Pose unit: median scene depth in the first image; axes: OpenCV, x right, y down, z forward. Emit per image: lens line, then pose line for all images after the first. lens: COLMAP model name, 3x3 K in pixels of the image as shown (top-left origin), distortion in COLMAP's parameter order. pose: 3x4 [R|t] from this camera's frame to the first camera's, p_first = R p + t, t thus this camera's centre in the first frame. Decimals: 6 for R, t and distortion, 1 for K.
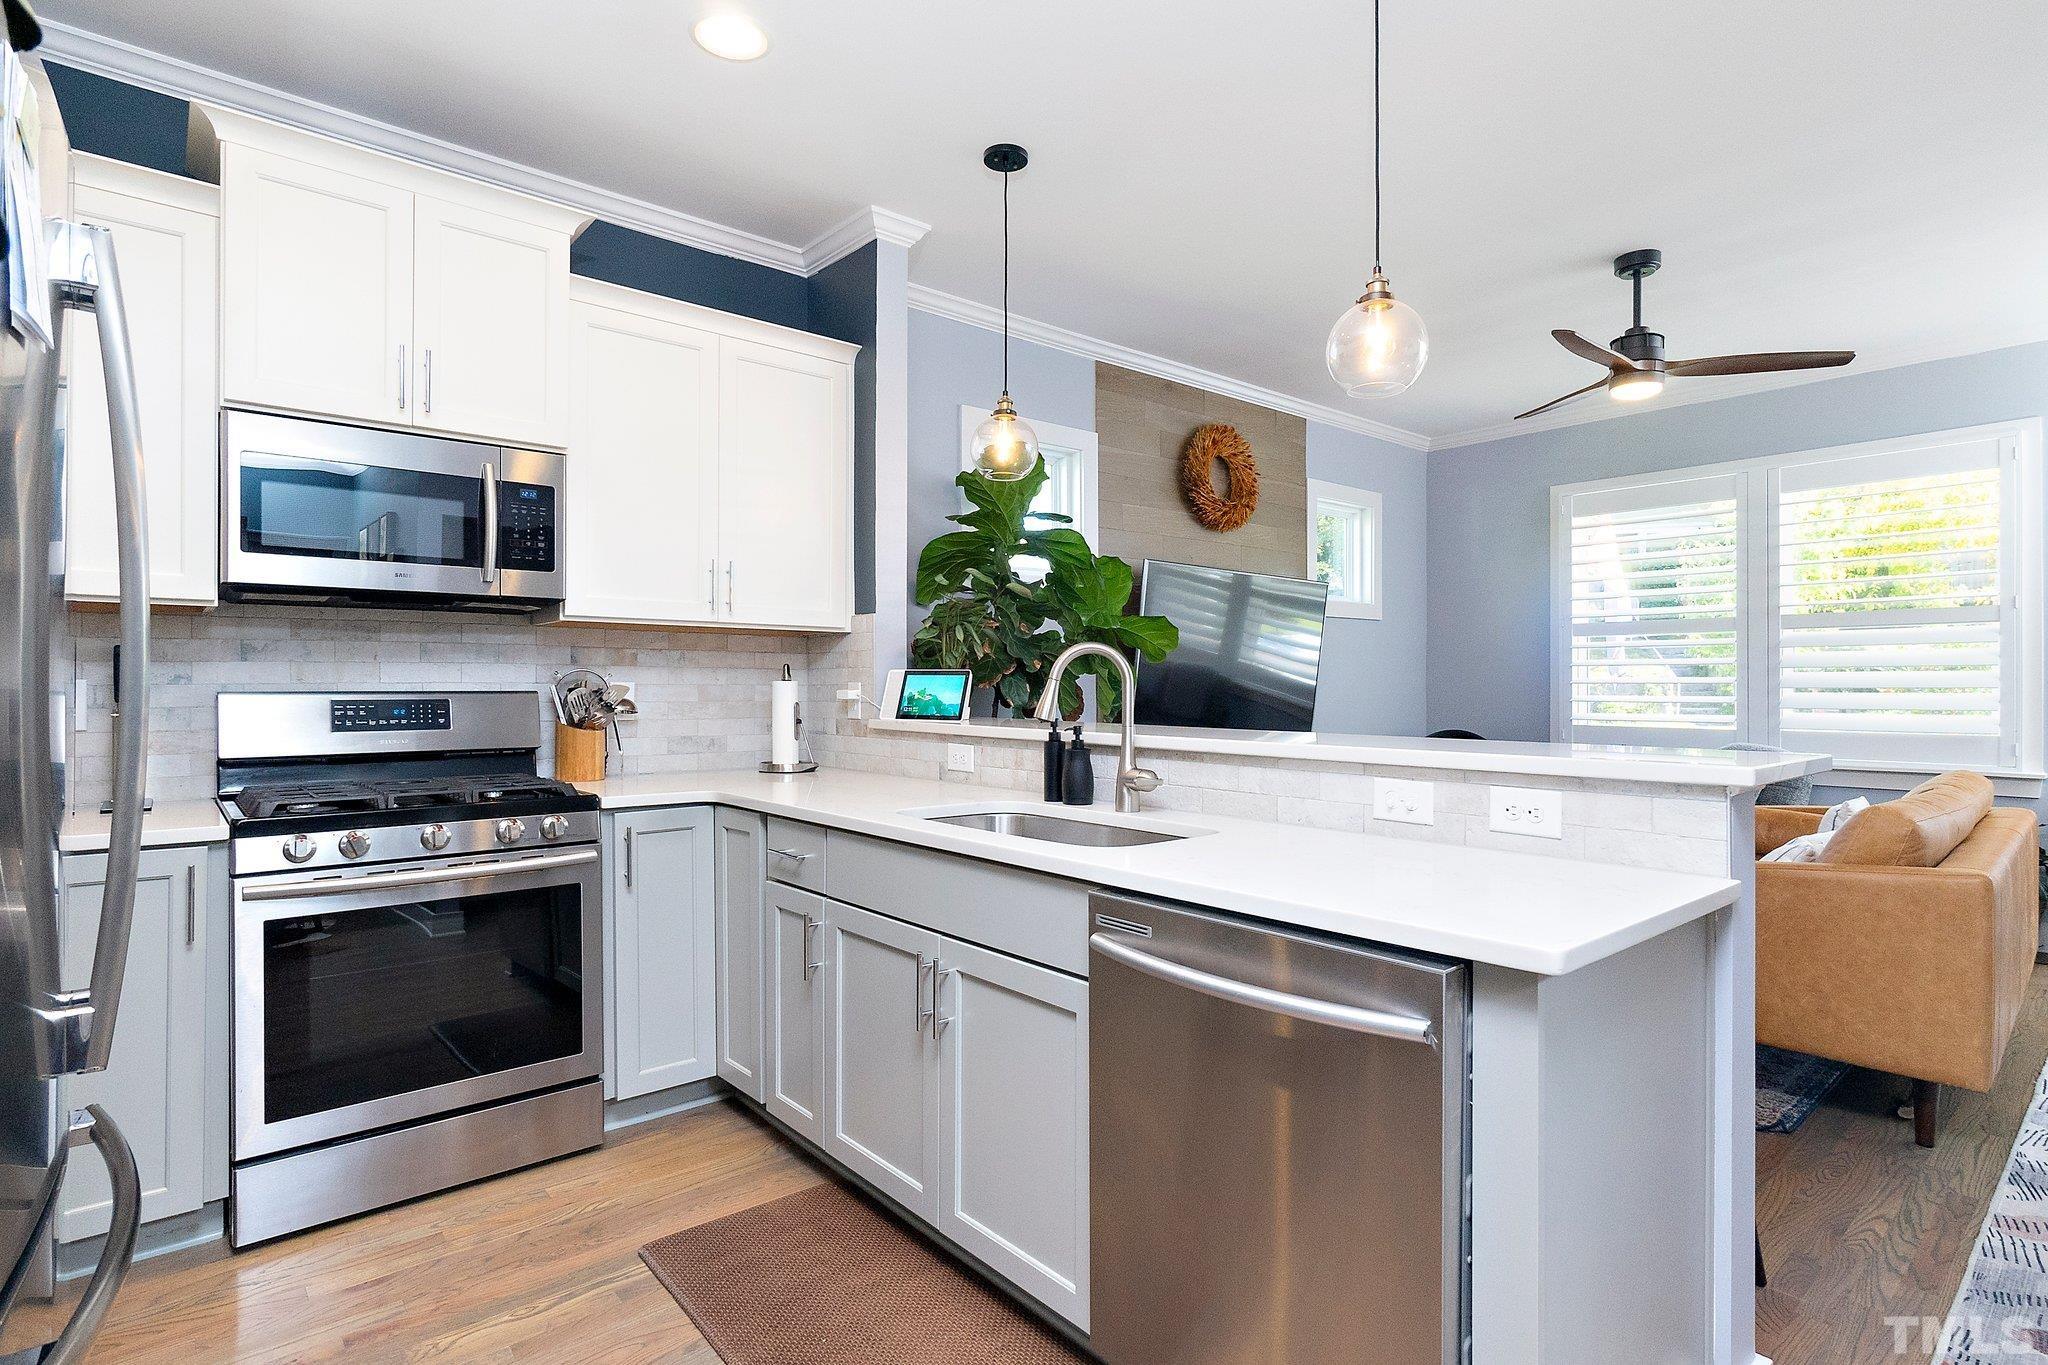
lens RADIAL K [[1027.5, 0, 1032.3], [0, 1027.5, 690.5], [0, 0, 1]] dist [0.001028, 0.000183]
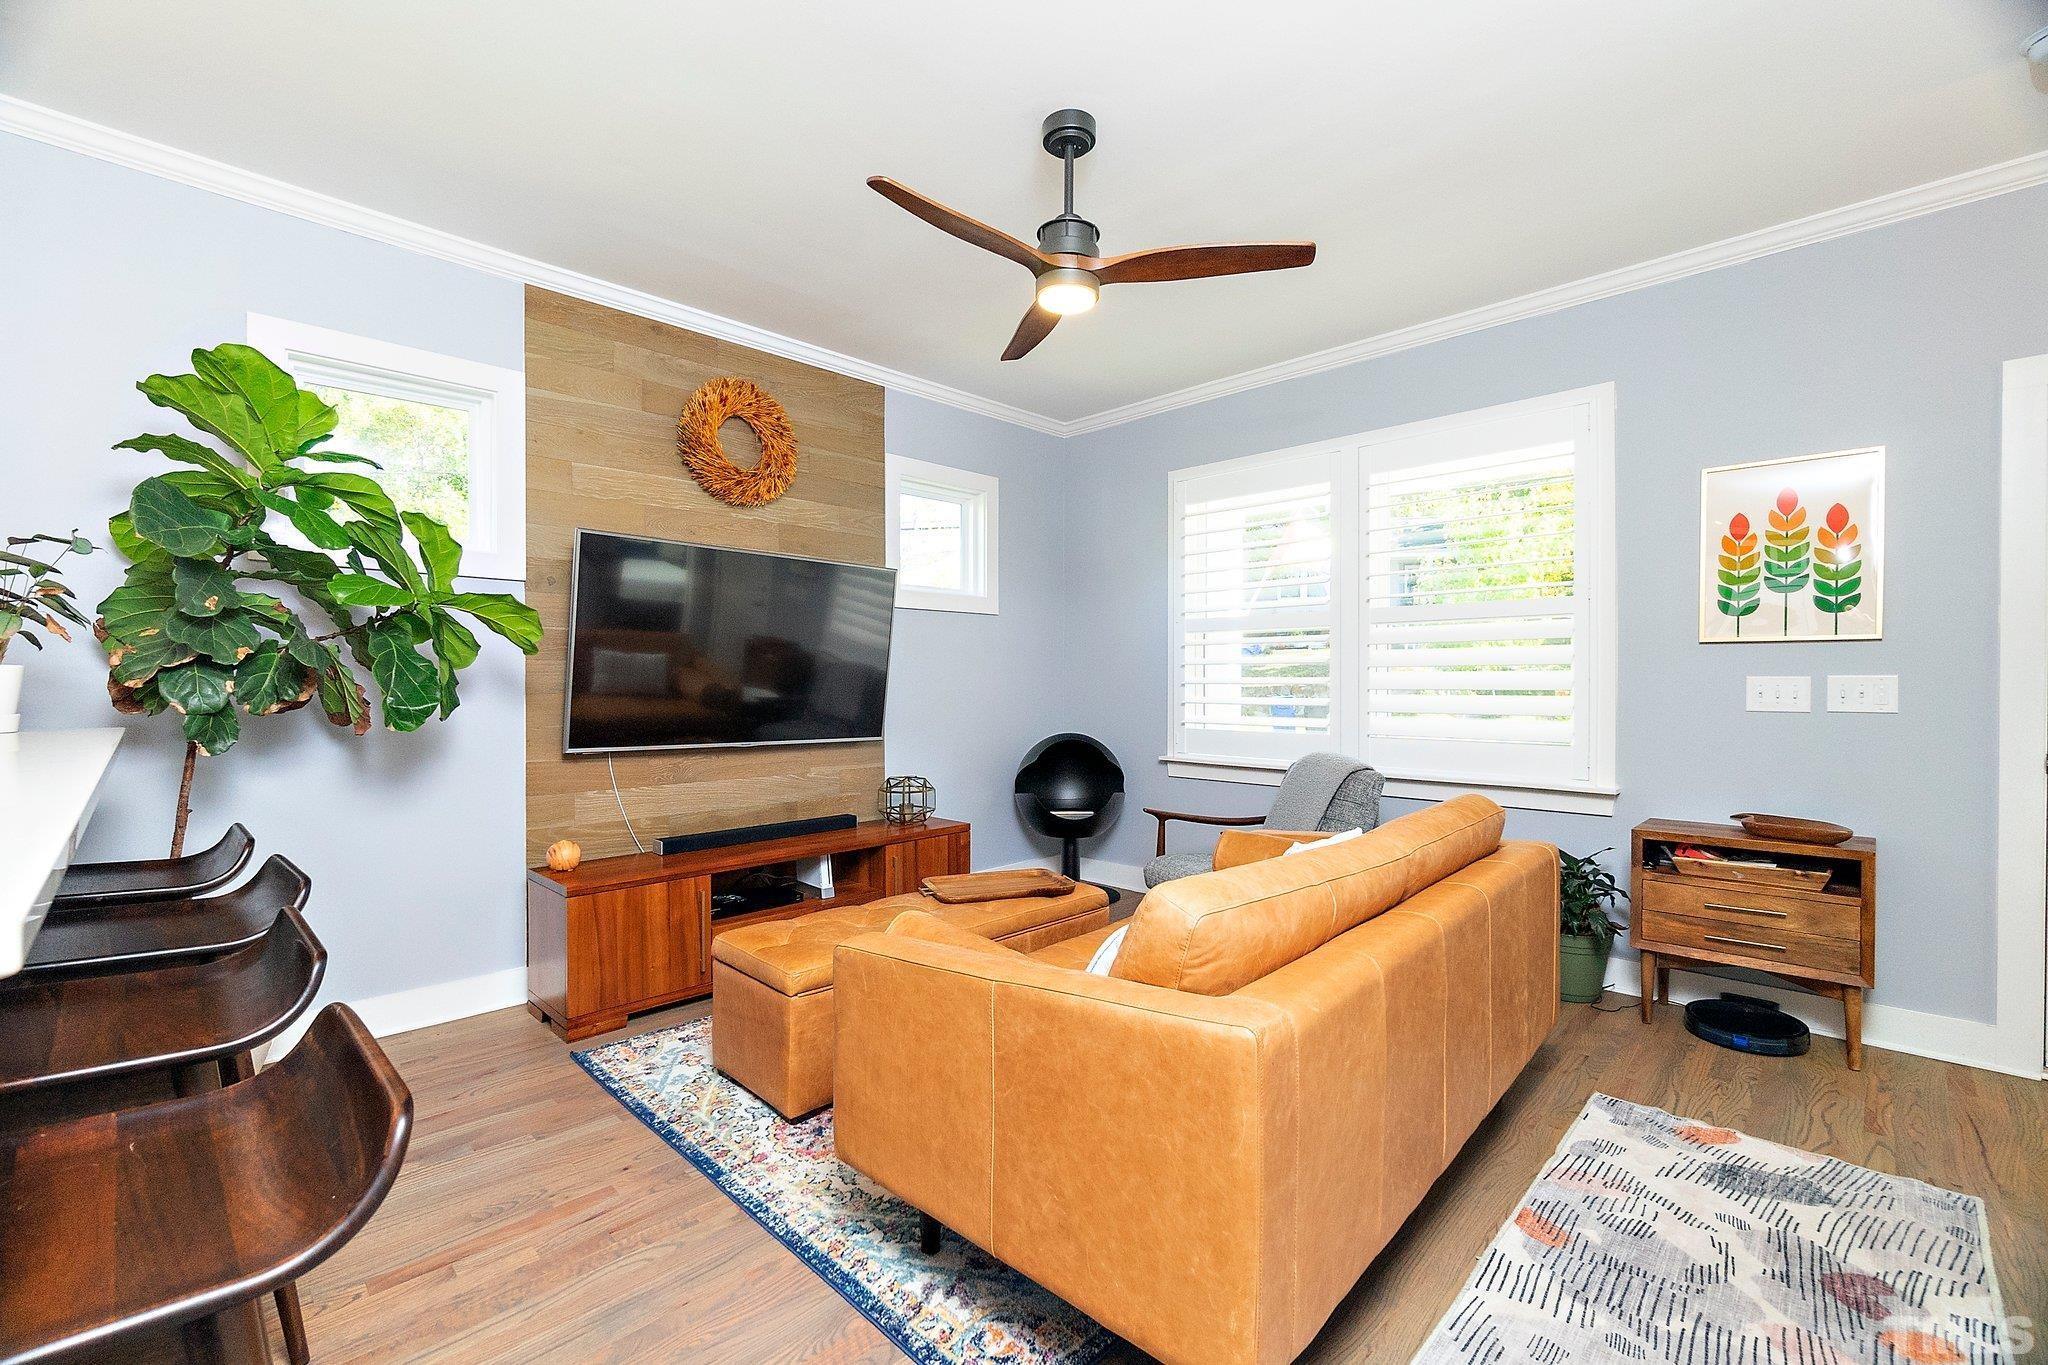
lens RADIAL K [[881.6, 0, 1015.1], [0, 881.6, 684.6], [0, 0, 1]] dist [-0.005736, -0.000199]
pose [[0.997461, 0.004781, 0.071060, 0.369099], [-0.004401, 0.999975, -0.005503, -0.001471], [-0.071084, 0.005176, 0.997457, 0.256652]]
